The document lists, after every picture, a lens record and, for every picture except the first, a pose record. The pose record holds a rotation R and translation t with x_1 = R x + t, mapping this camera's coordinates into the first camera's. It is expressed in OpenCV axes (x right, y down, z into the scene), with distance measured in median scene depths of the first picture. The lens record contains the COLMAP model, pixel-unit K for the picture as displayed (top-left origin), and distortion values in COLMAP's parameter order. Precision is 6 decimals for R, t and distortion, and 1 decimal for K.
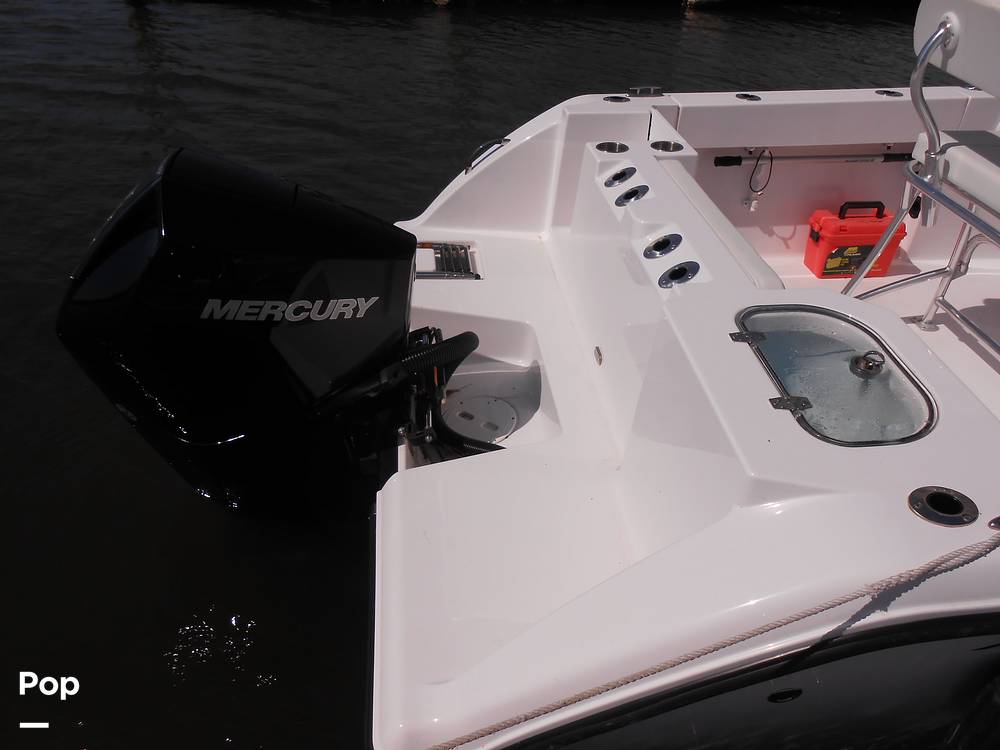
lens RADIAL K [[768.1, 0, 521.3], [0, 768.1, 376.4], [0, 0, 1]] dist [-0.006386, 0.000926]
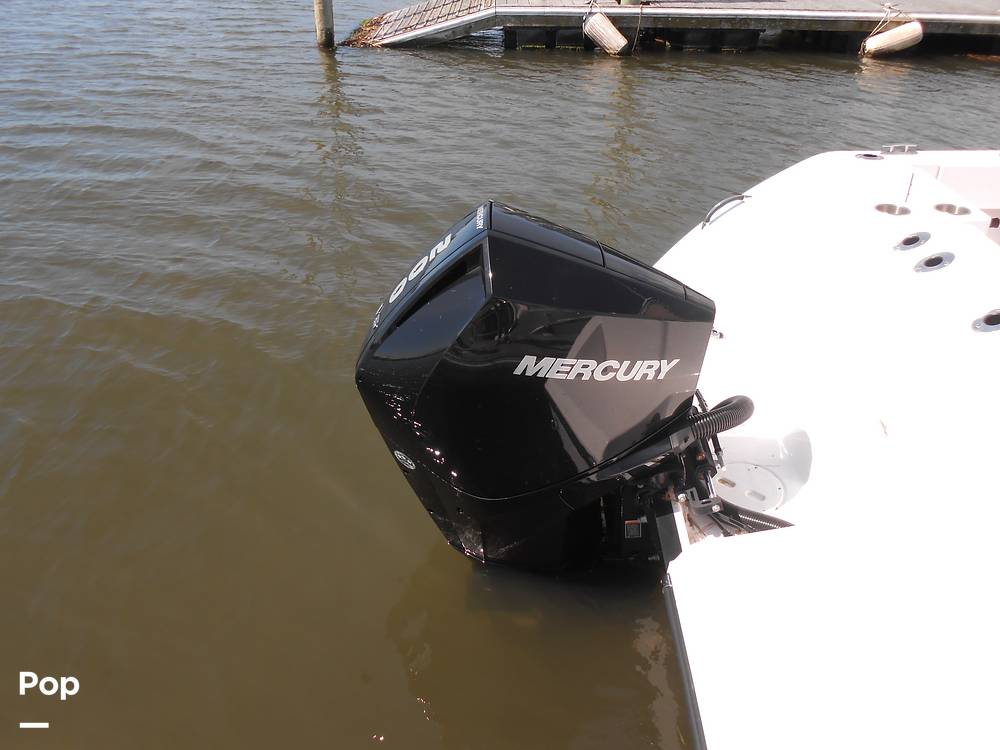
lens RADIAL K [[768.1, 0, 521.3], [0, 768.1, 376.4], [0, 0, 1]] dist [-0.006386, 0.000926]
pose [[0.991530, 0.049925, -0.119895, -0.269514], [-0.056184, 0.997197, -0.049401, -0.022880], [0.117092, 0.055719, 0.991557, 0.018266]]
